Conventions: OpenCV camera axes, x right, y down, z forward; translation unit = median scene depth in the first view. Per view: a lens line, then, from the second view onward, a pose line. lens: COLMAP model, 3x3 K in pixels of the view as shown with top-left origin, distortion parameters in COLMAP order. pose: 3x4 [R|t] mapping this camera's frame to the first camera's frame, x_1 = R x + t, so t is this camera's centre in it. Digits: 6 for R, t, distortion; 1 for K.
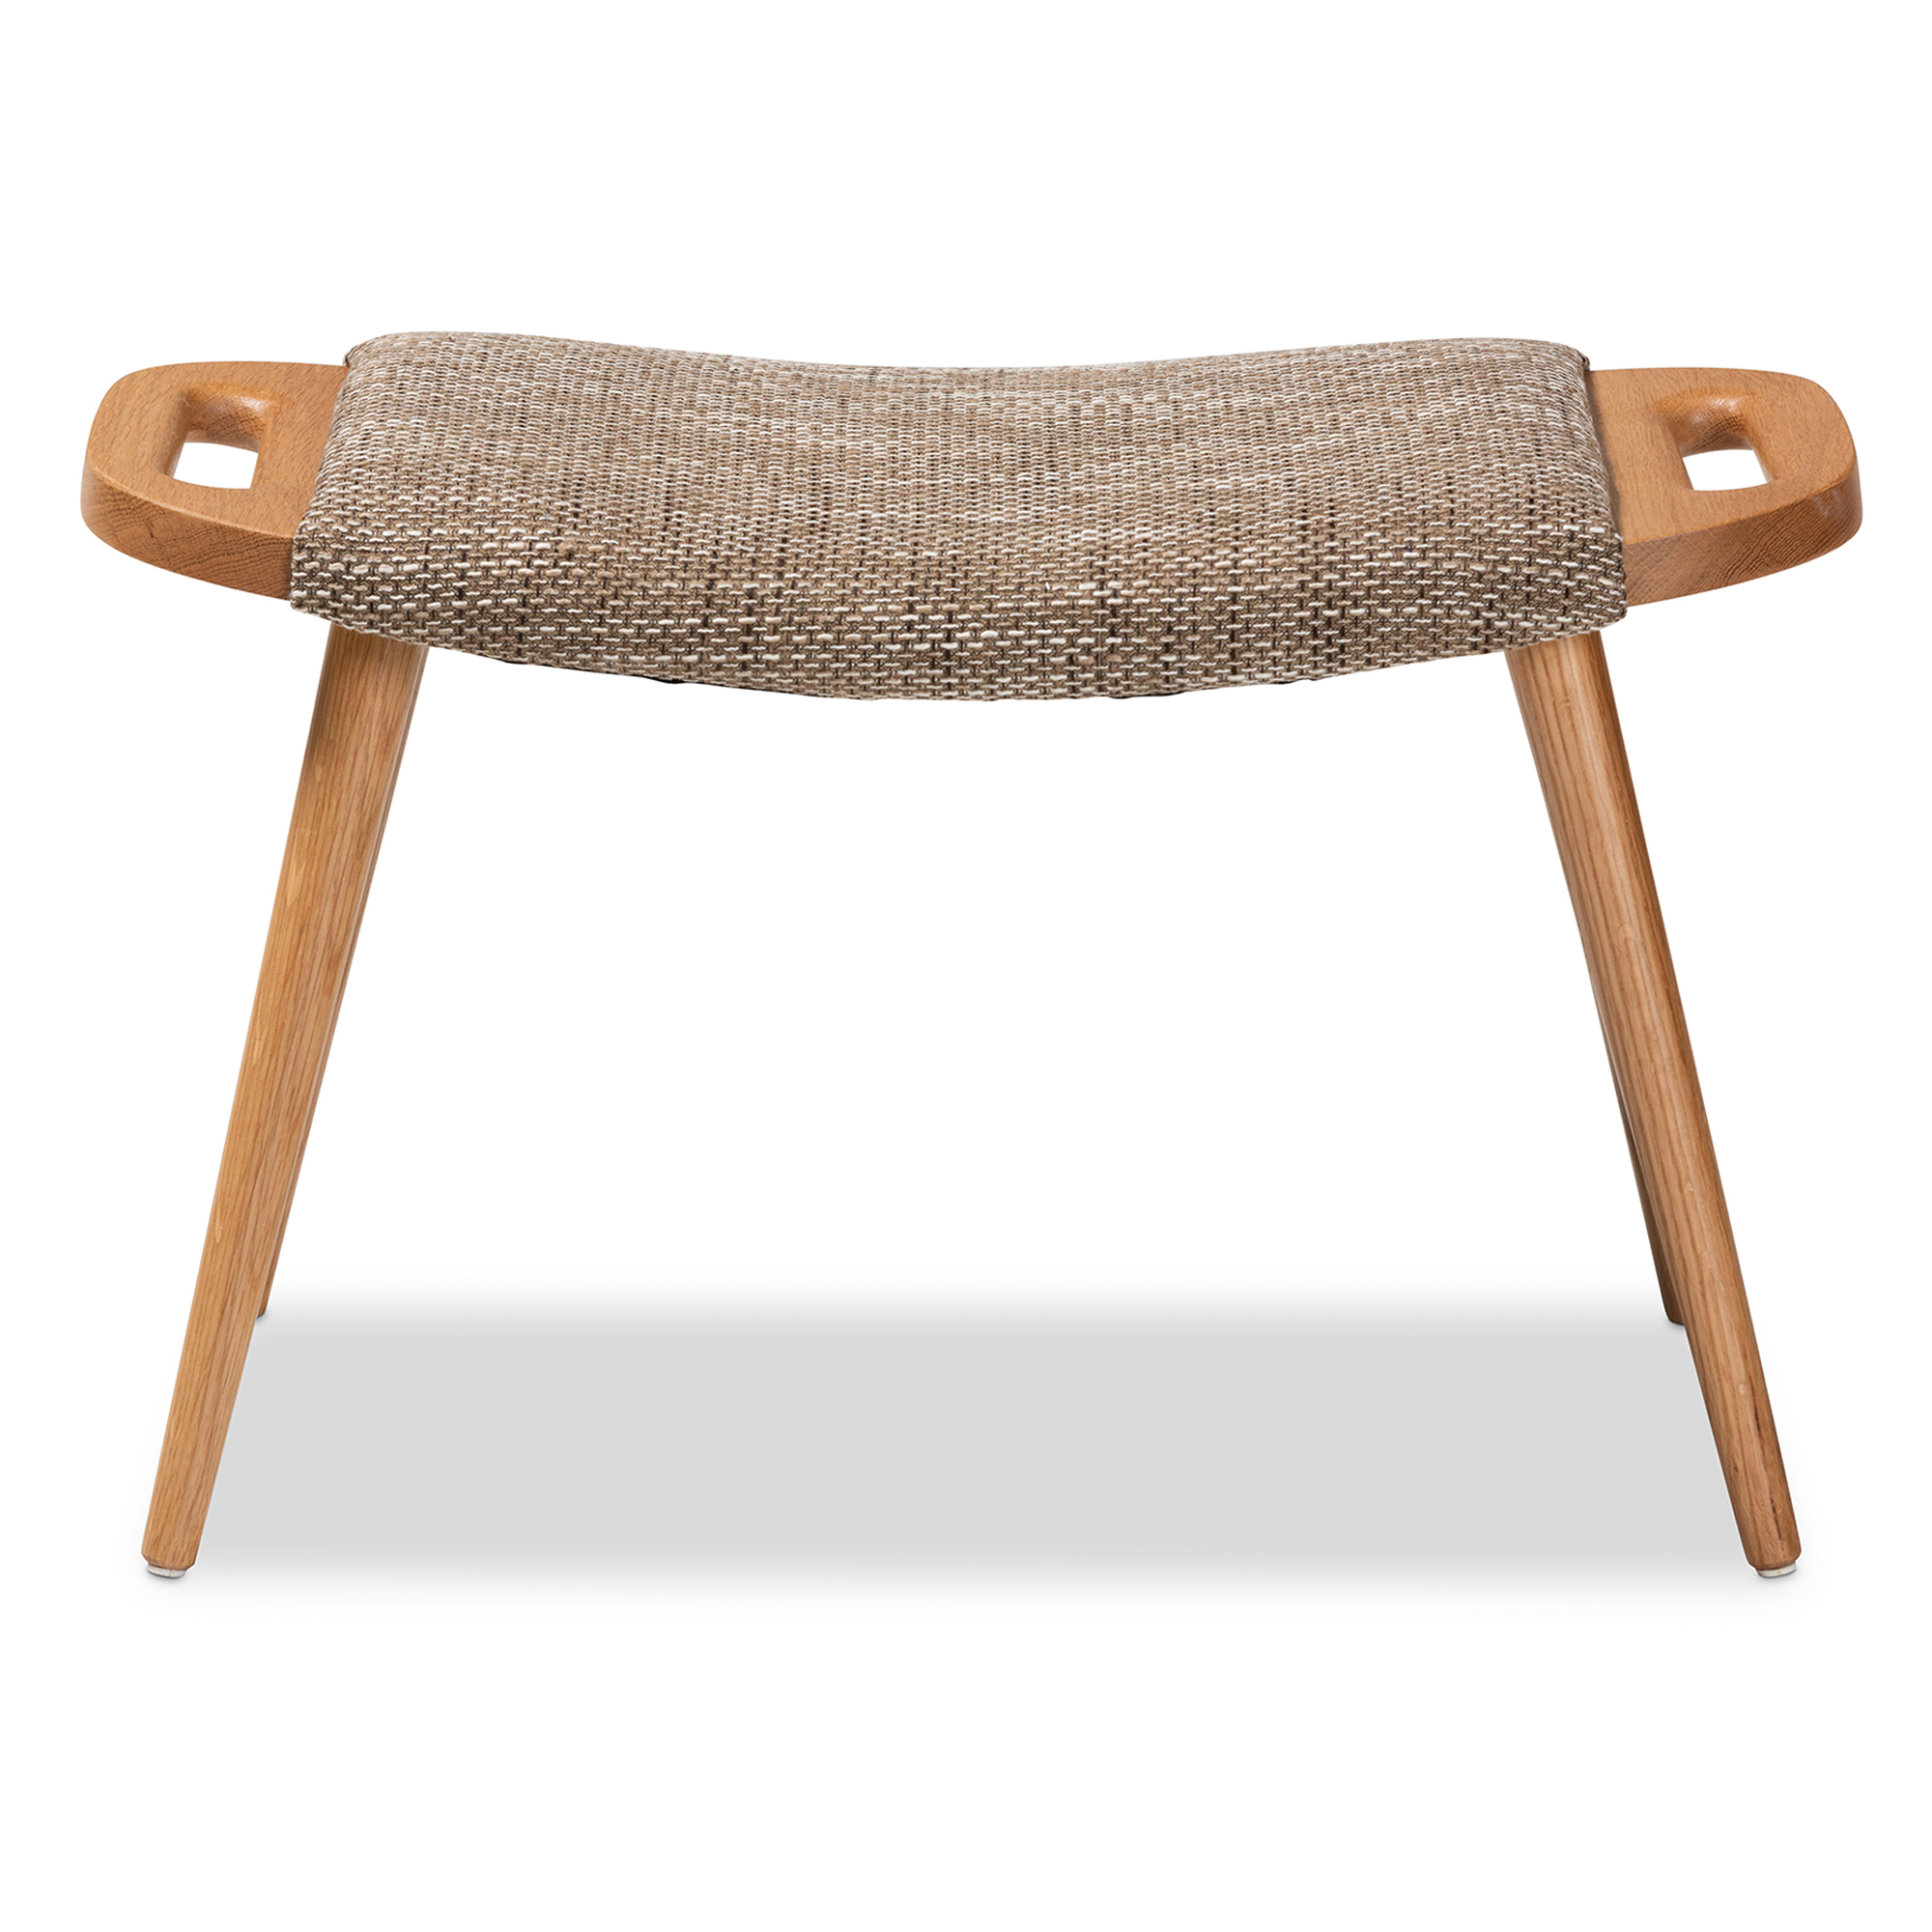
lens RADIAL K [[12468.6, 0, 966.3], [0, 12468.6, 952.7], [0, 0, 1]] dist [-1.657164, 0.000000]
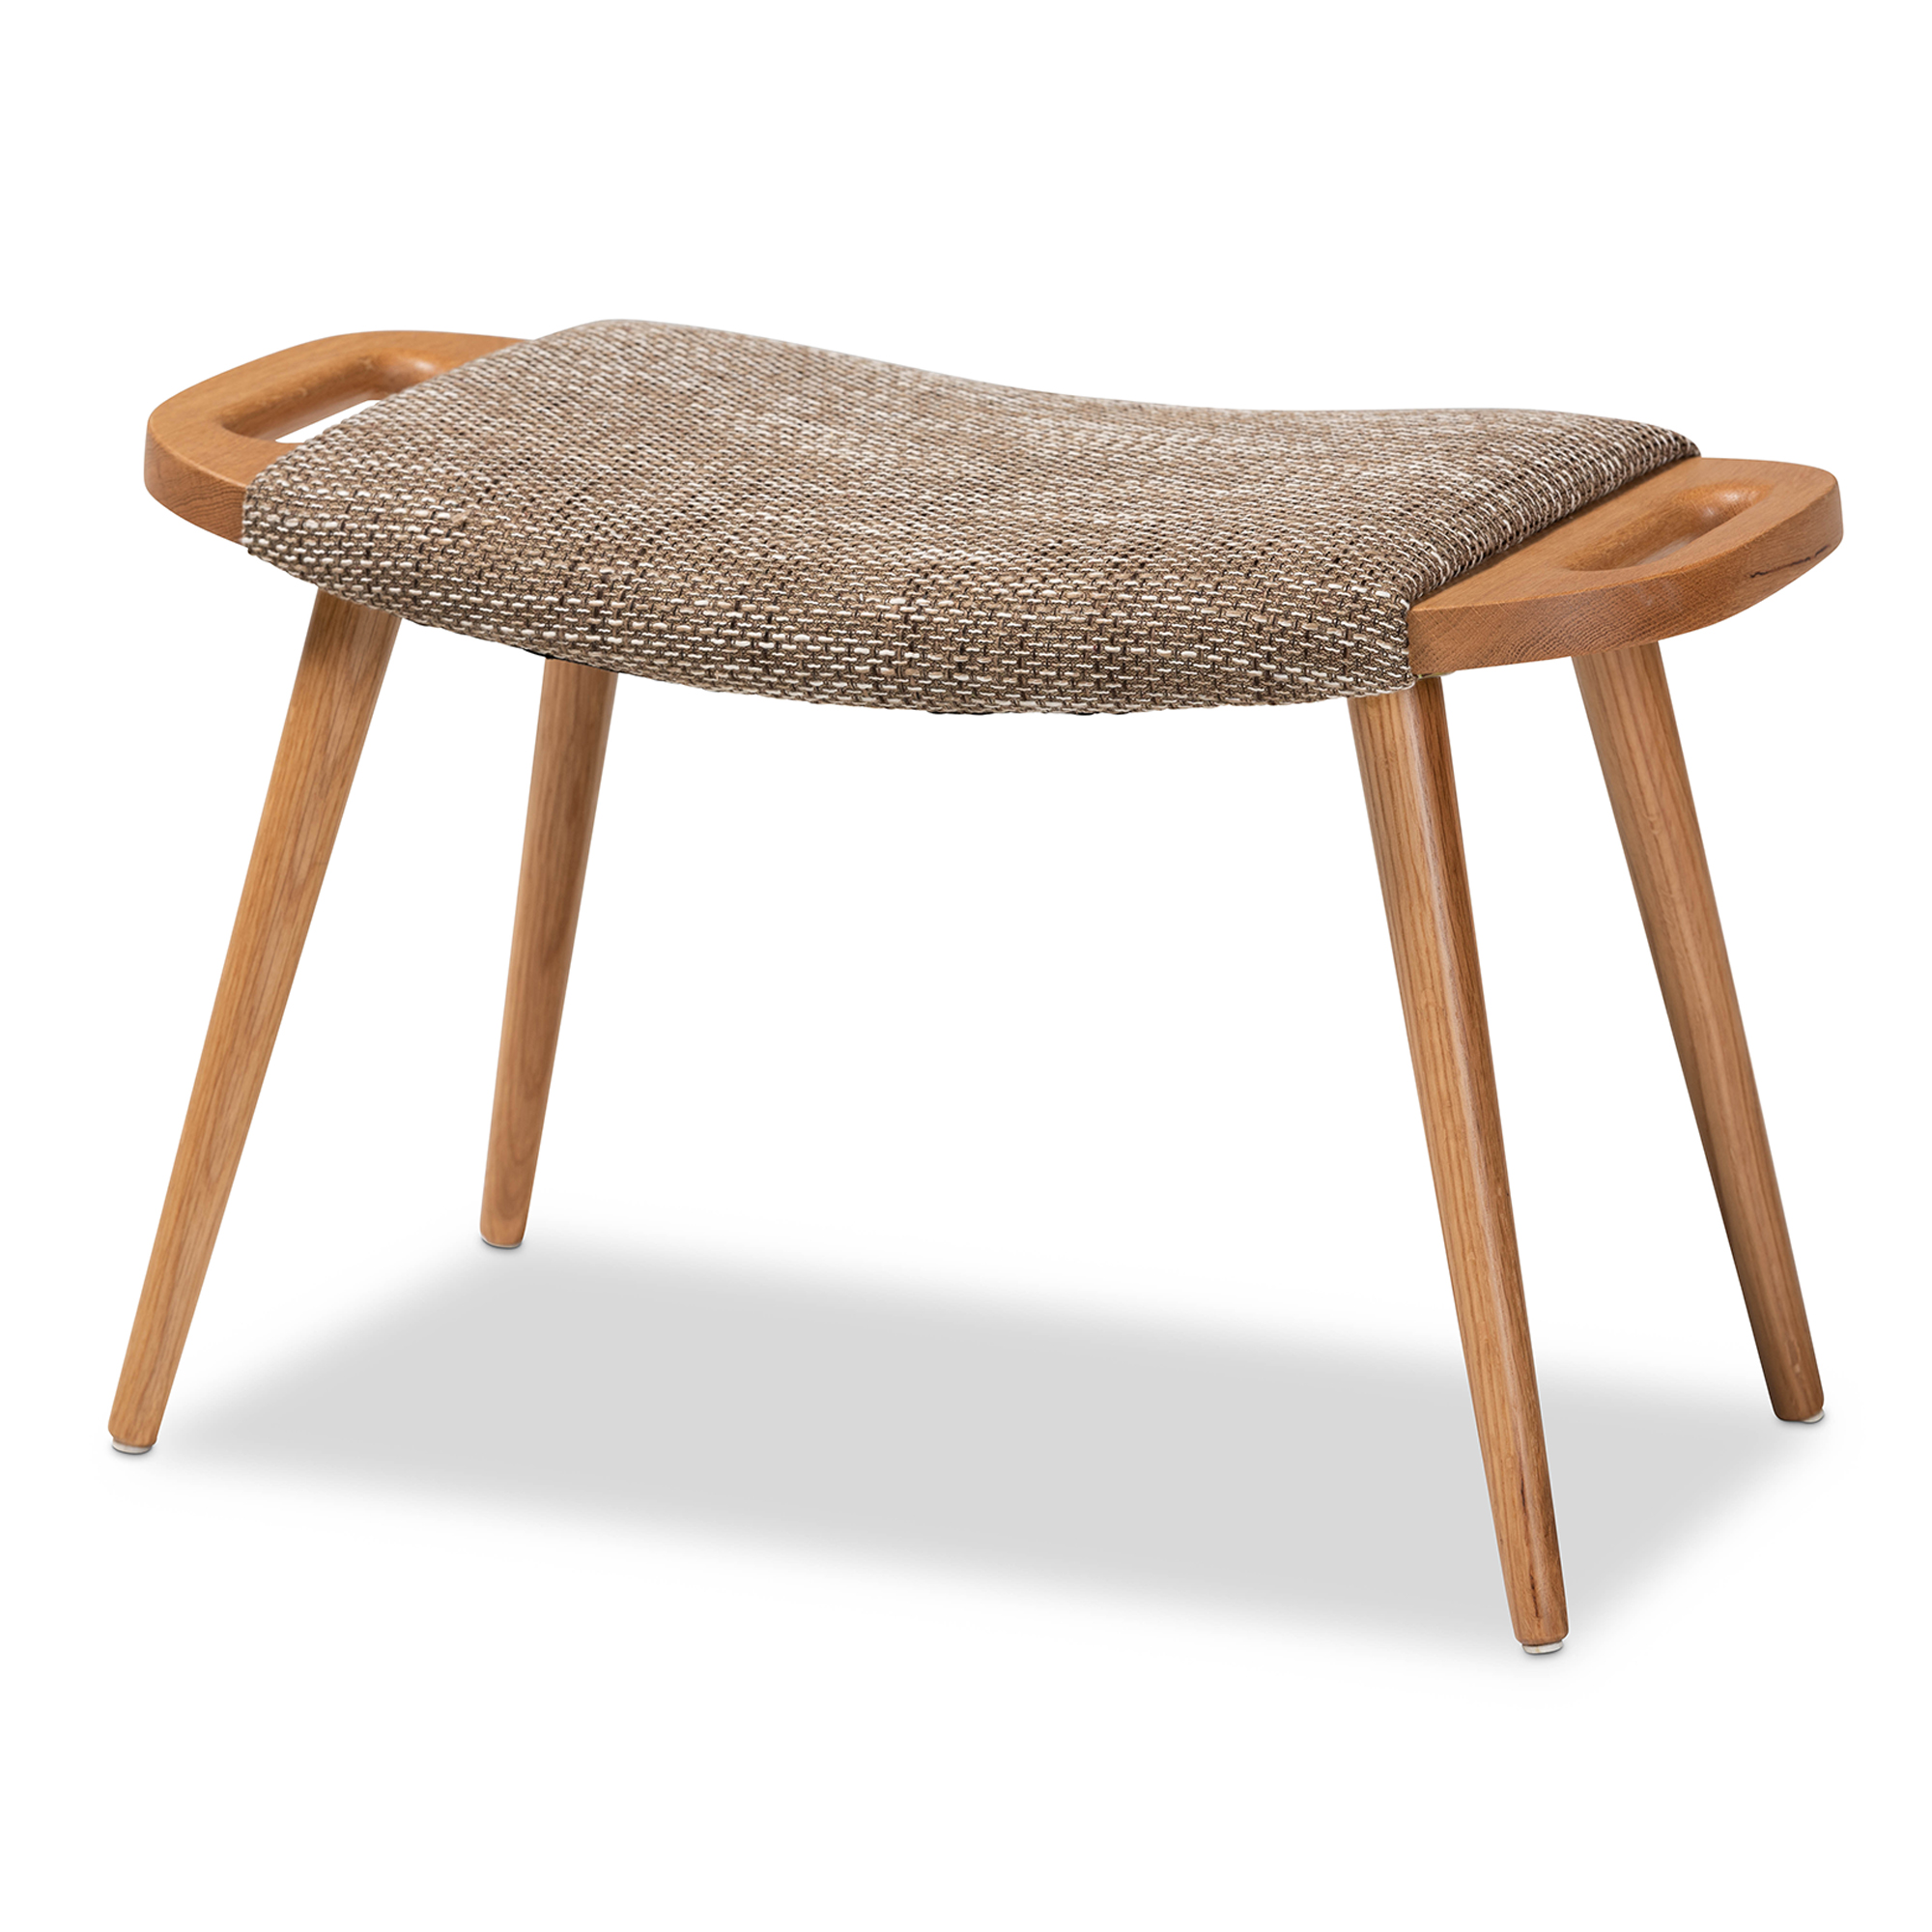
lens RADIAL K [[12468.6, 0, 965.1], [0, 12468.6, 977.0], [0, 0, 1]] dist [-1.657164, 0.000000]
pose [[0.894823, 0.106370, -0.433564, 0.466220], [-0.110171, 0.993777, 0.016432, -0.015980], [0.432614, 0.033062, 0.900973, 0.071332]]
